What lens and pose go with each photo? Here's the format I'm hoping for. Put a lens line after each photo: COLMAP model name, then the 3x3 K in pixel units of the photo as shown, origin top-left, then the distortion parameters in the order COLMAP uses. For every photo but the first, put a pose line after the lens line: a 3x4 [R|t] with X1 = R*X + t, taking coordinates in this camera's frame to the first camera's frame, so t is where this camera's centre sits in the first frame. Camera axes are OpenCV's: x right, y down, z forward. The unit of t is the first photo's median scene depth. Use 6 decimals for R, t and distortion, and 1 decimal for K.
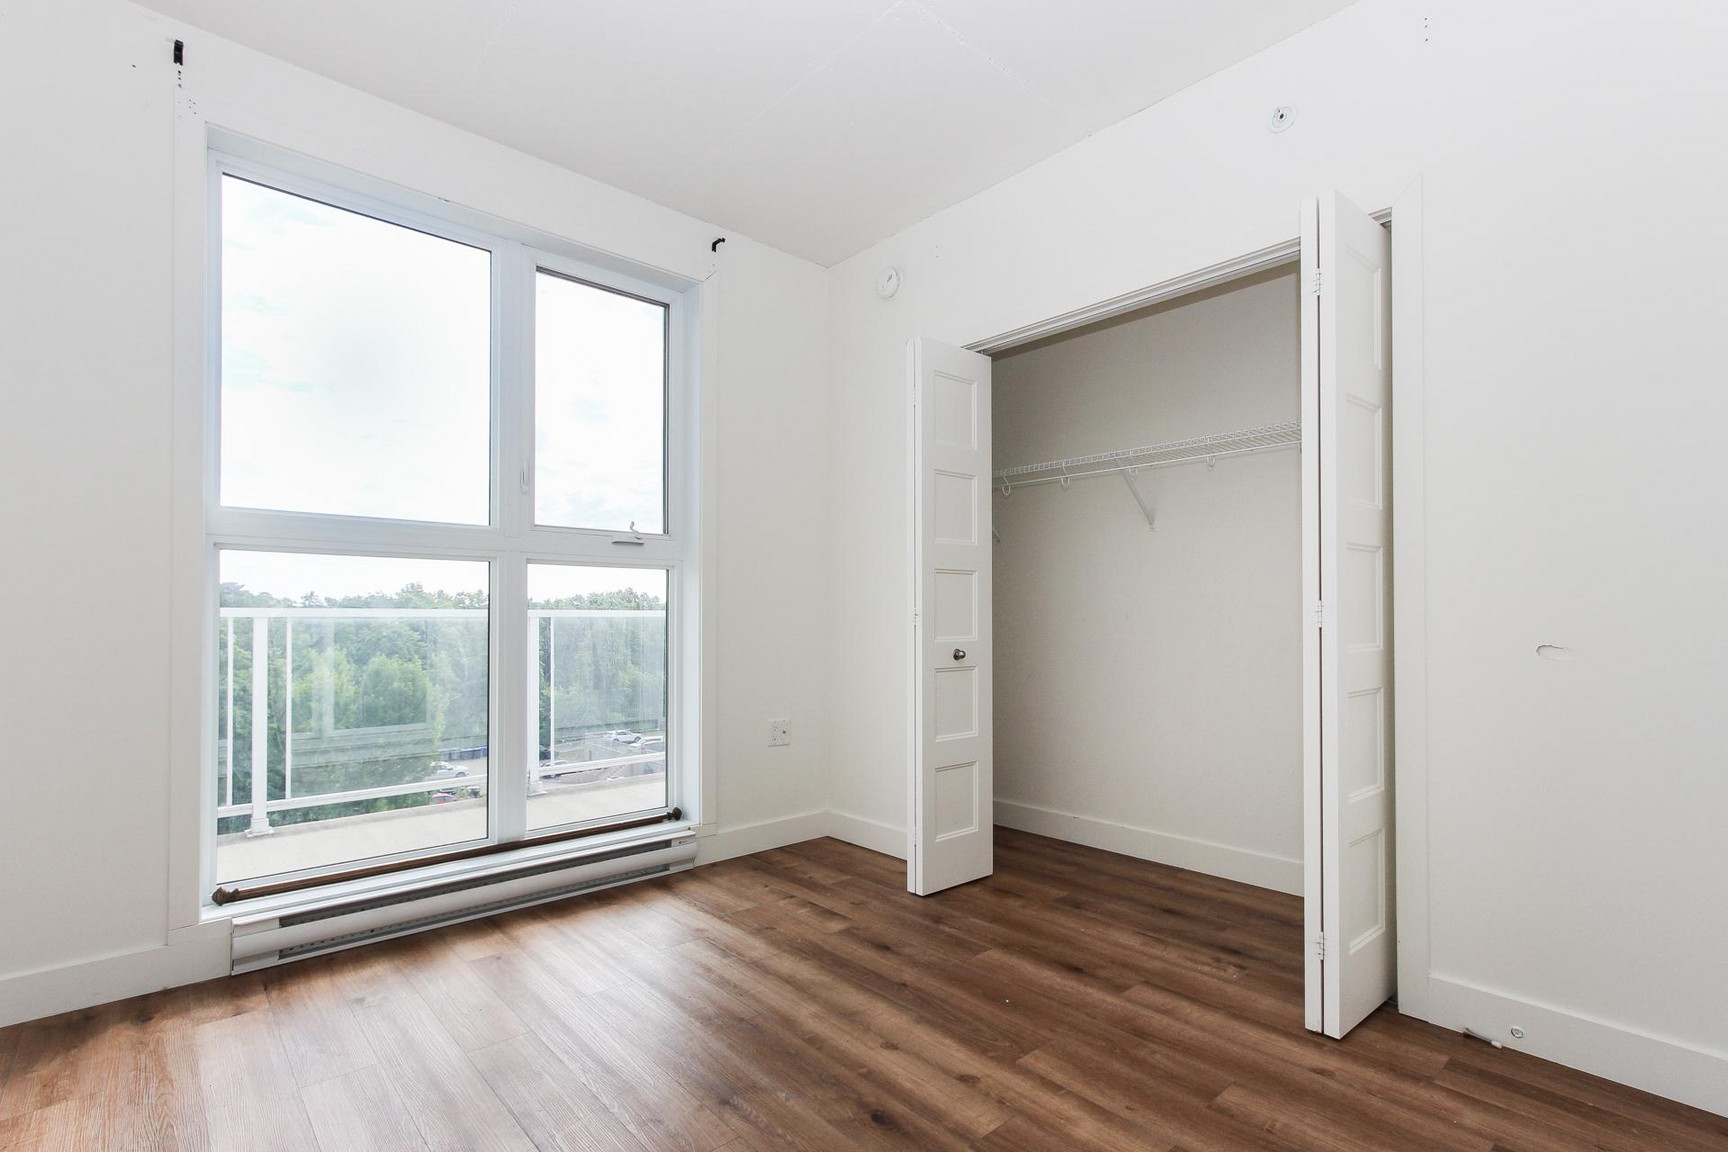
lens RADIAL K [[800.5, 0, 859.8], [0, 800.5, 603.5], [0, 0, 1]] dist [0.001940, 0.000885]
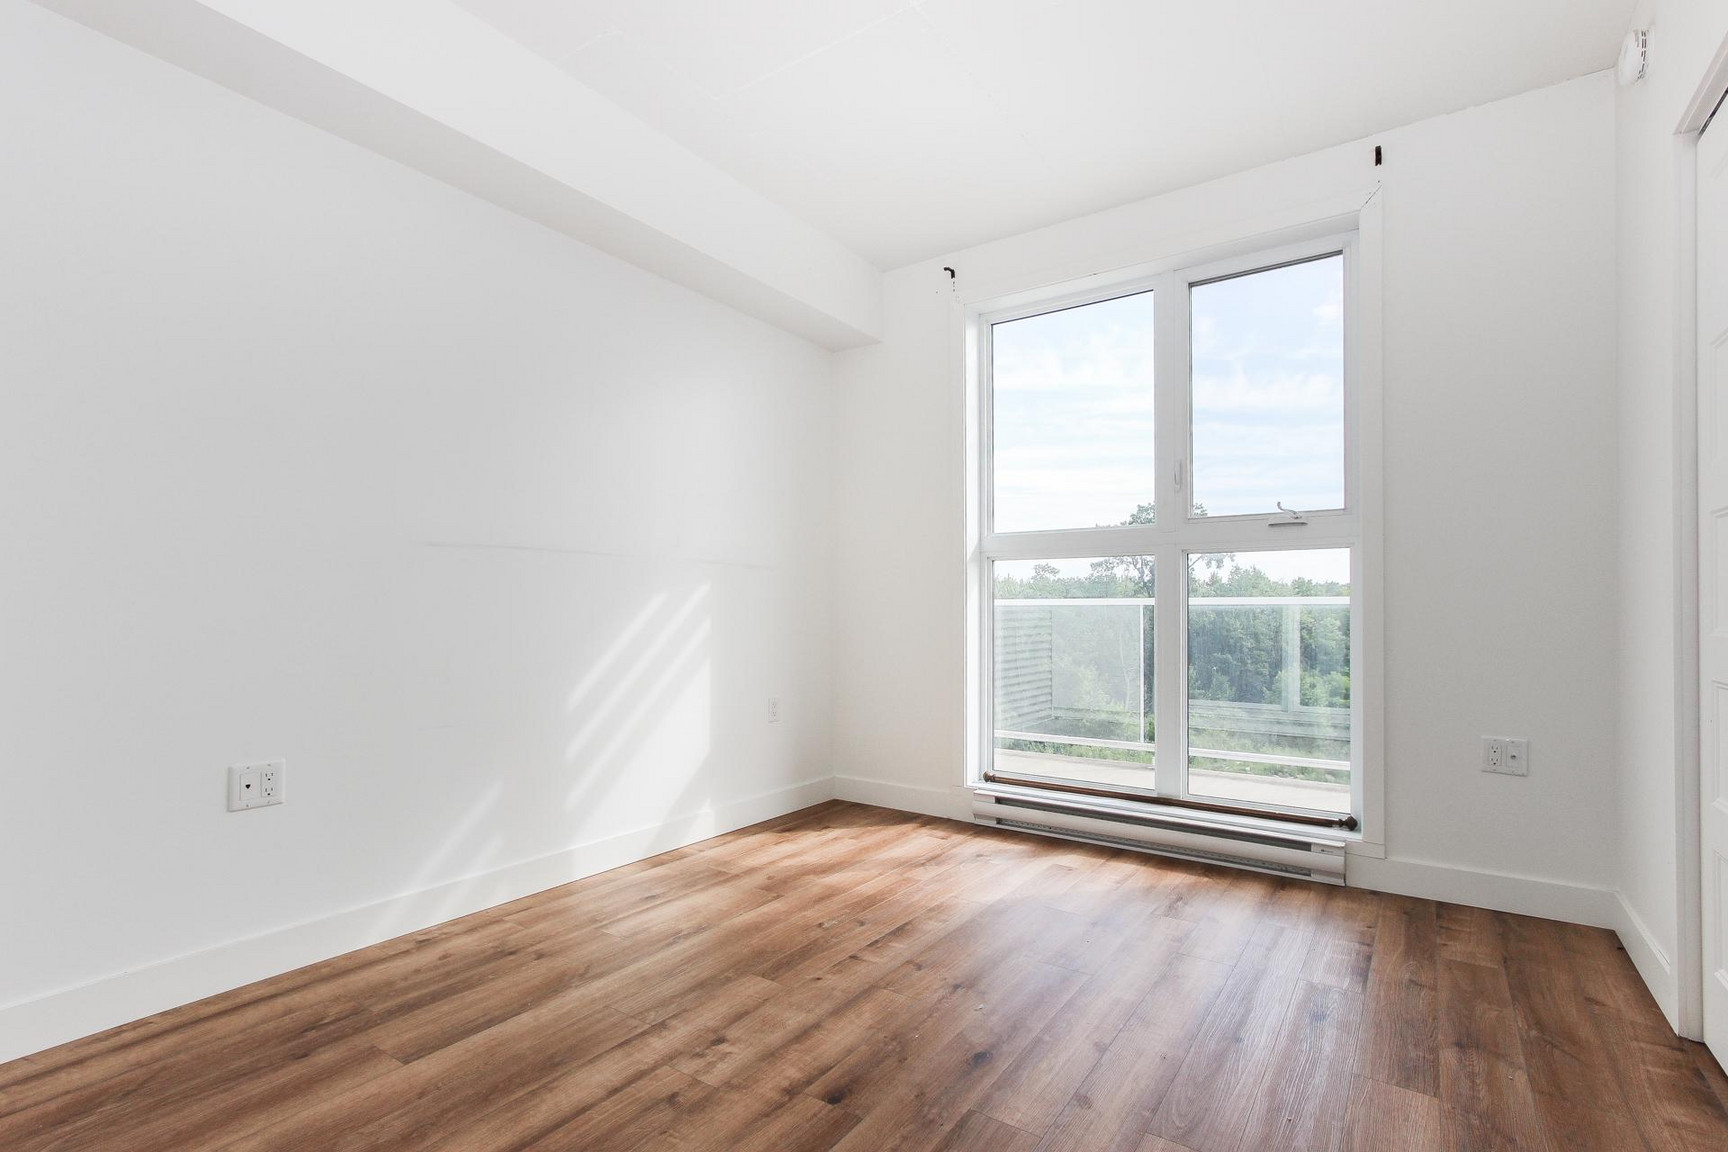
lens RADIAL K [[789.3, 0, 889.5], [0, 789.3, 600.0], [0, 0, 1]] dist [-0.000361, 0.000247]
pose [[0.250557, -0.013633, -0.968006, 0.563689], [0.019718, 0.999765, -0.008976, 0.016182], [0.967901, -0.016838, 0.250767, 0.336980]]
